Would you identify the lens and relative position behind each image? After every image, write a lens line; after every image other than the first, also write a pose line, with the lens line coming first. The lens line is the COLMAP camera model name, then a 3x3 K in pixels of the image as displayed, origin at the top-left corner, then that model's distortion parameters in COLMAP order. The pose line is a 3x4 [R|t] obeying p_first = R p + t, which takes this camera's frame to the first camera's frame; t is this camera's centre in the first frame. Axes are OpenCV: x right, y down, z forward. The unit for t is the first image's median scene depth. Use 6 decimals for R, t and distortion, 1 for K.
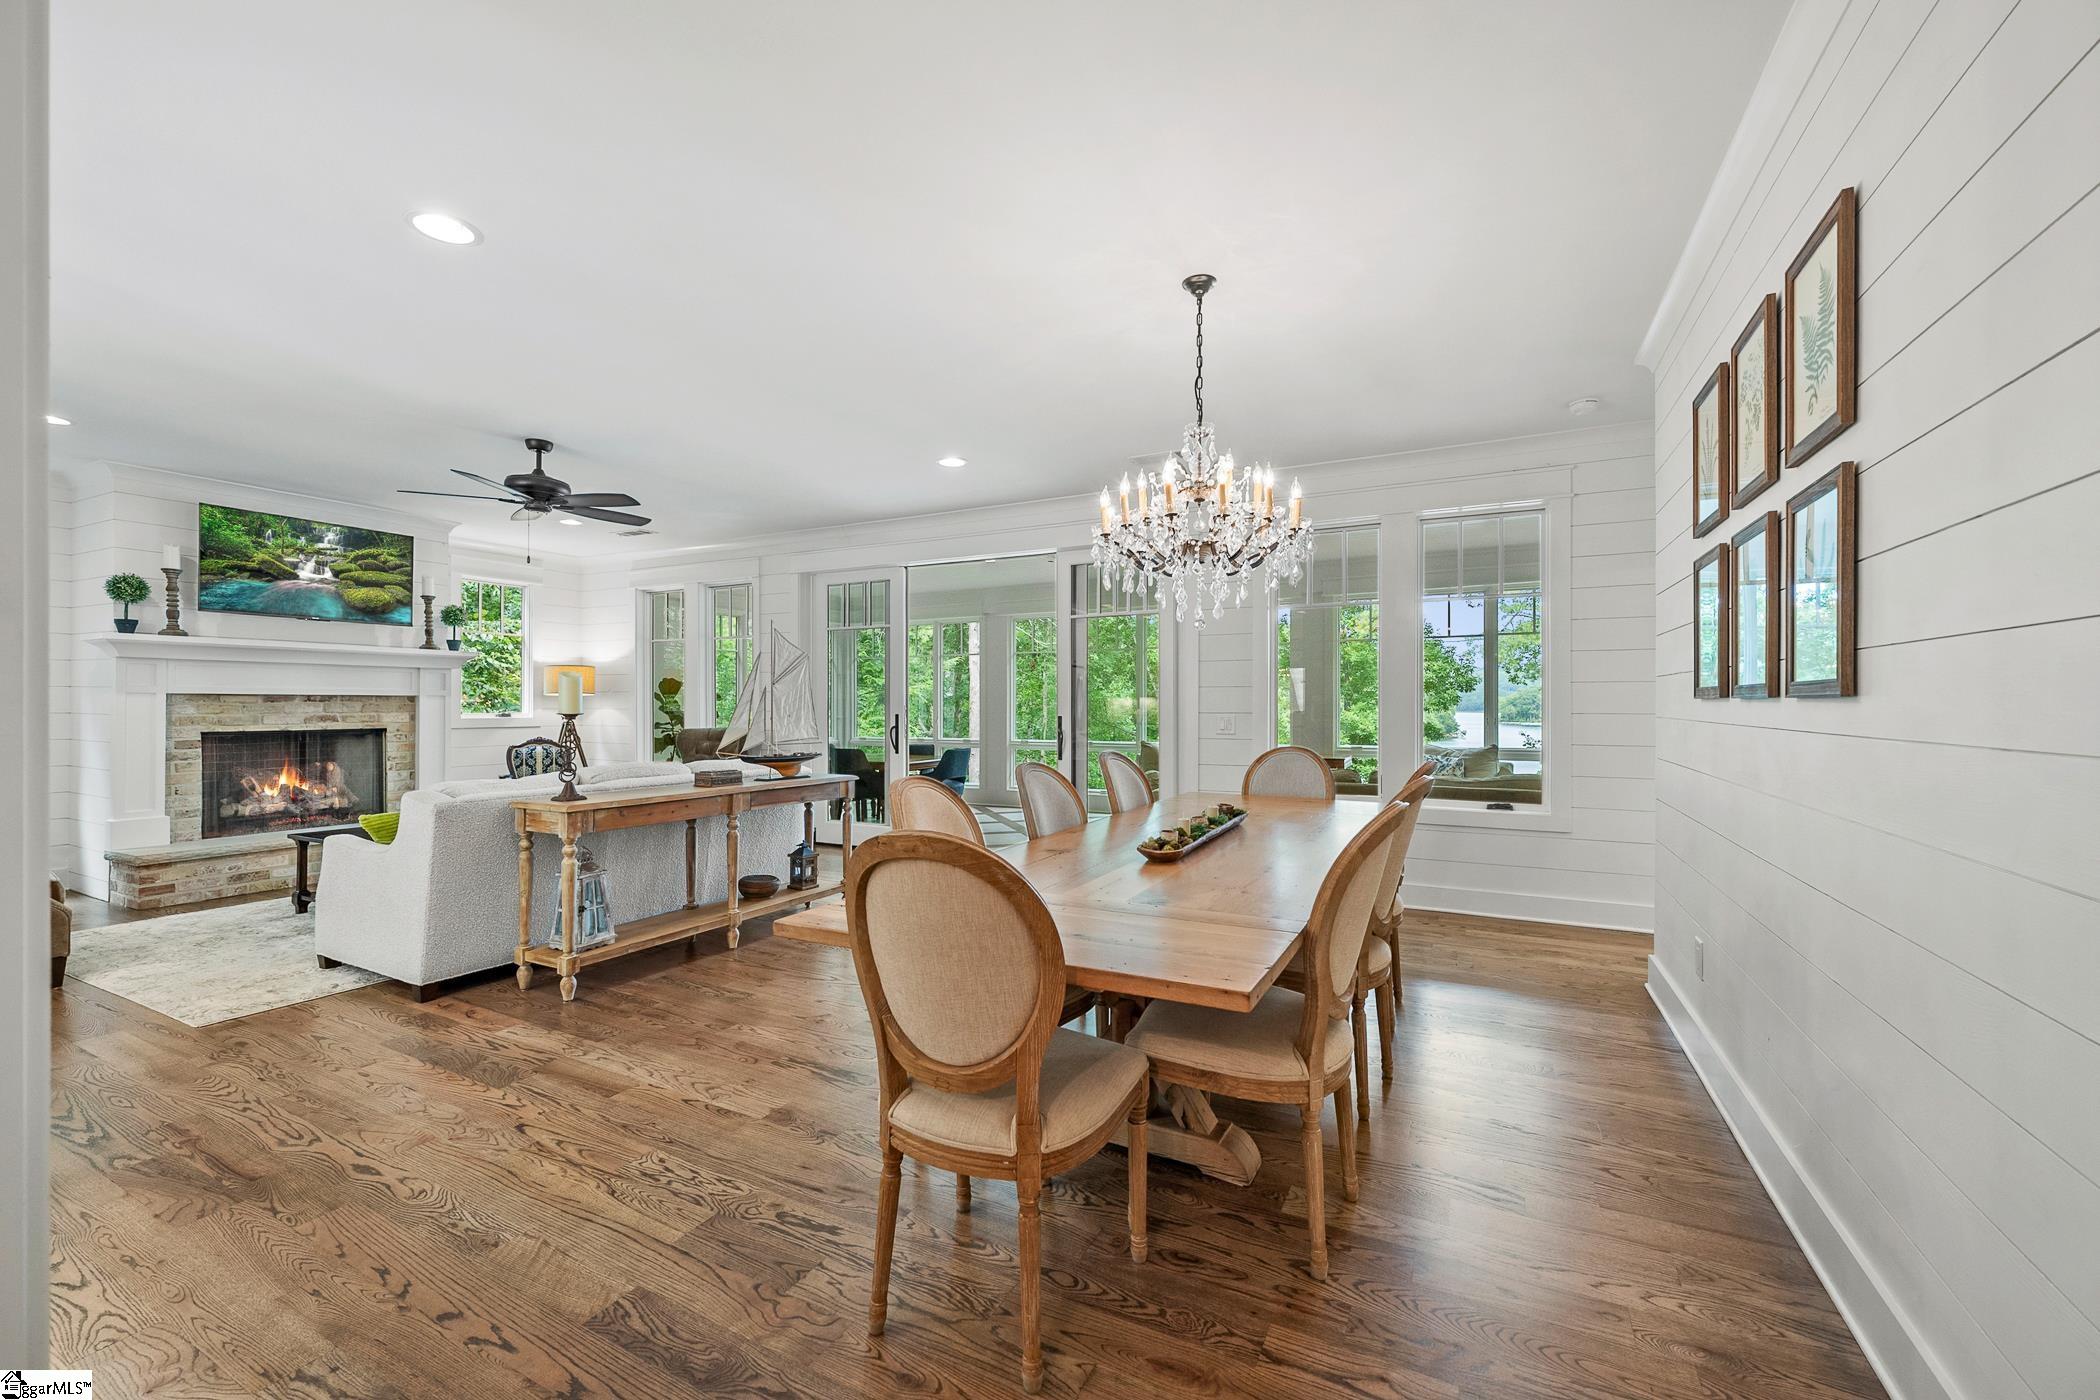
lens RADIAL K [[829.1, 0, 1040.5], [0, 829.1, 703.0], [0, 0, 1]] dist [-0.001891, 0.000041]
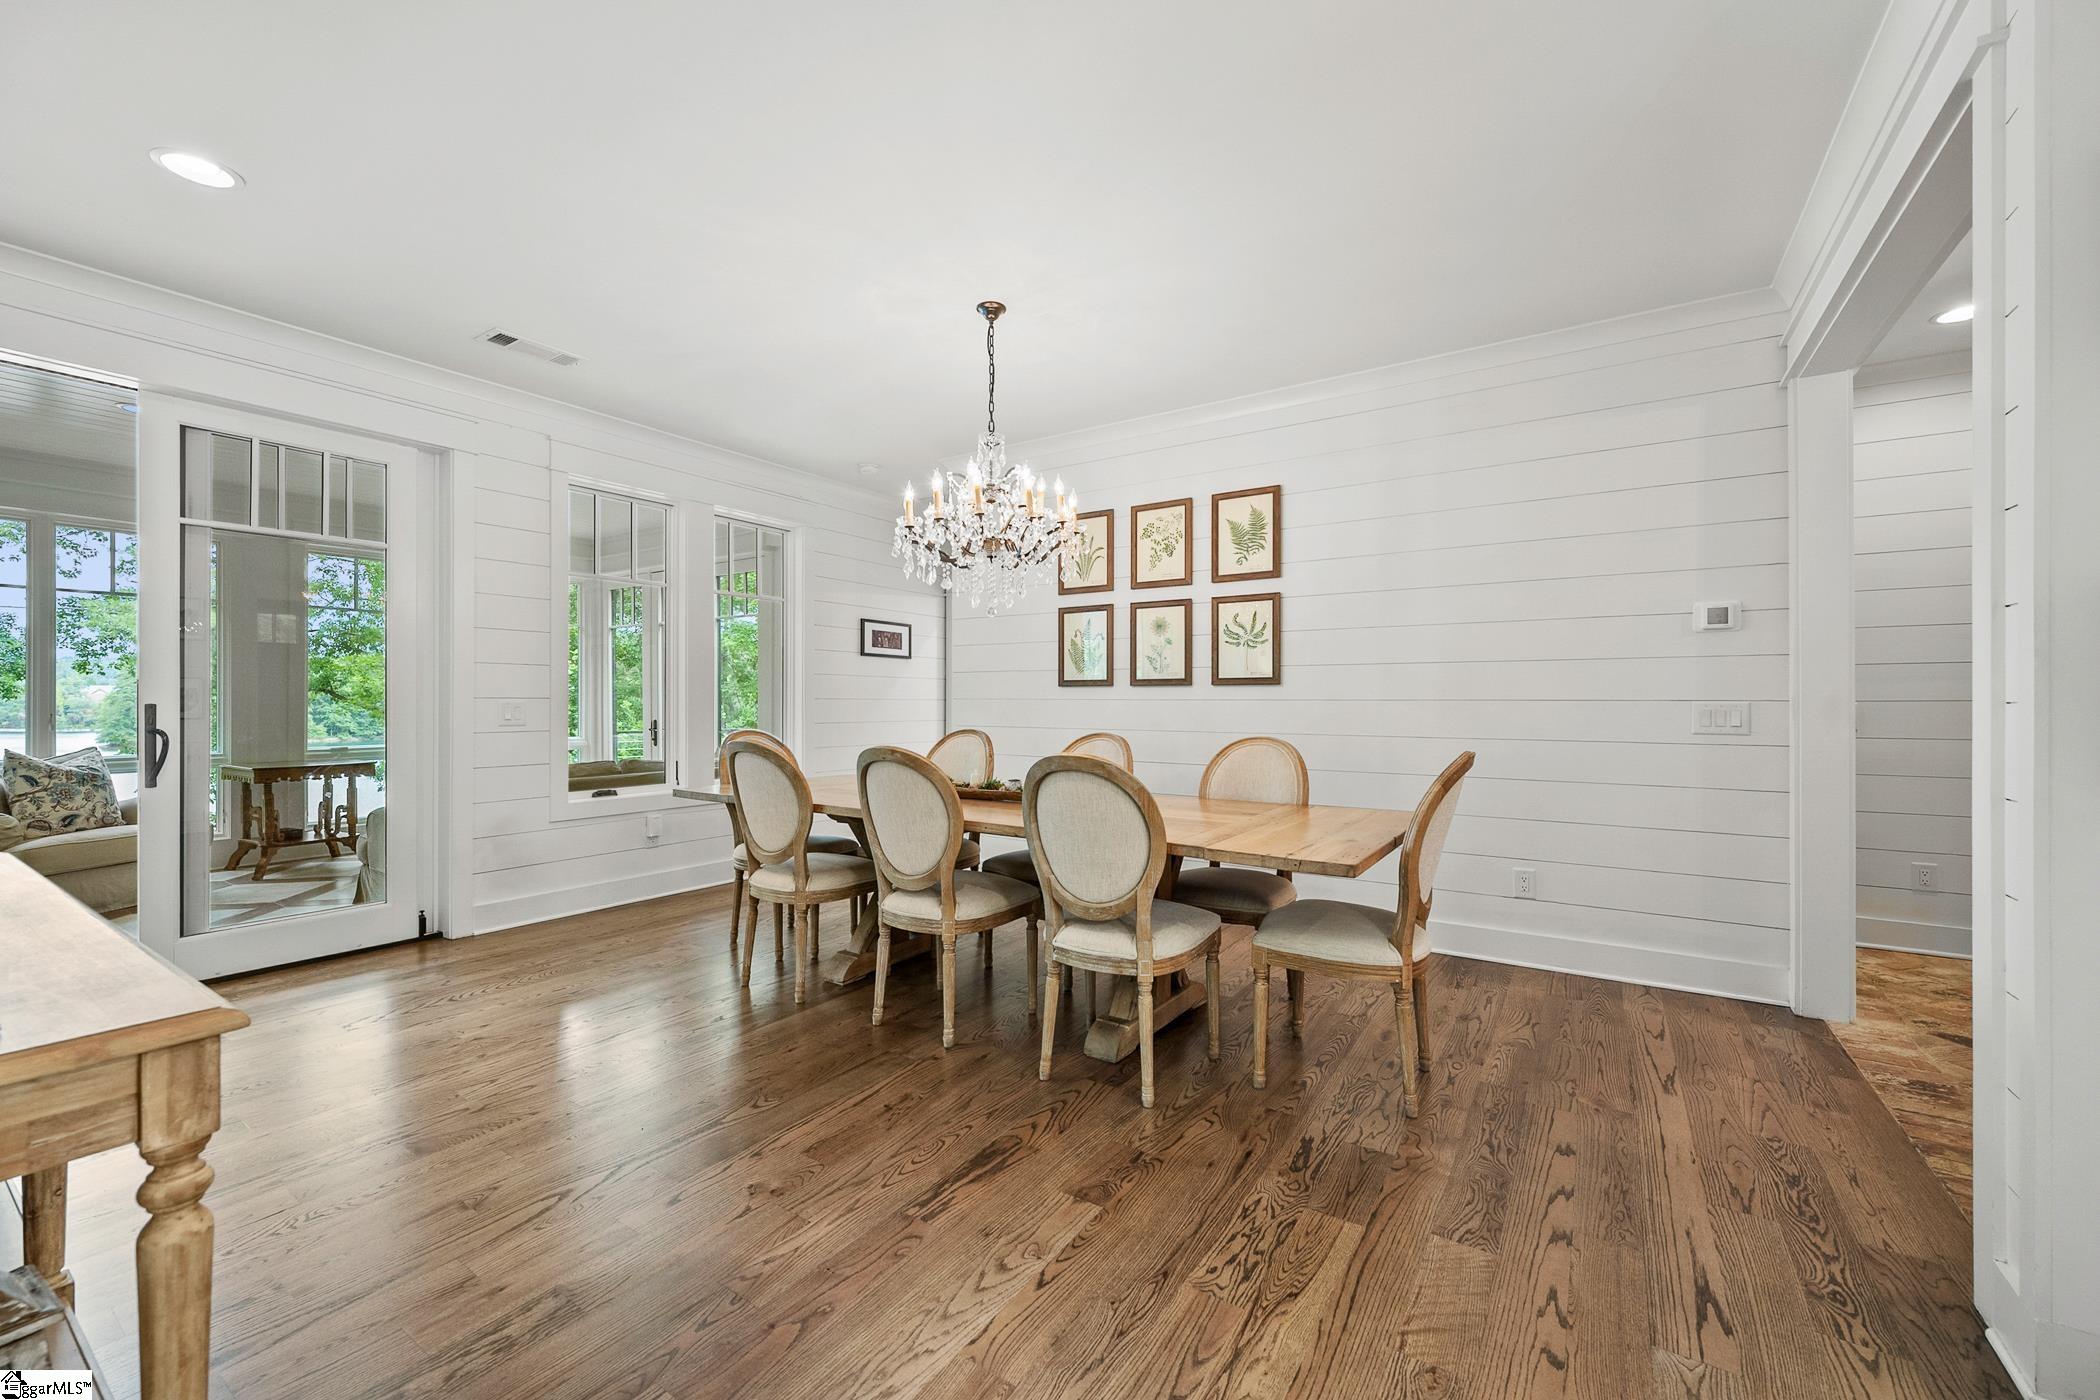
lens RADIAL K [[829.1, 0, 1040.3], [0, 829.1, 706.1], [0, 0, 1]] dist [-0.001891, 0.000041]
pose [[0.114205, -0.003775, 0.993450, -0.536949], [-0.002837, 0.999987, 0.004126, 0.016263], [-0.993453, -0.003290, 0.114193, 0.470966]]
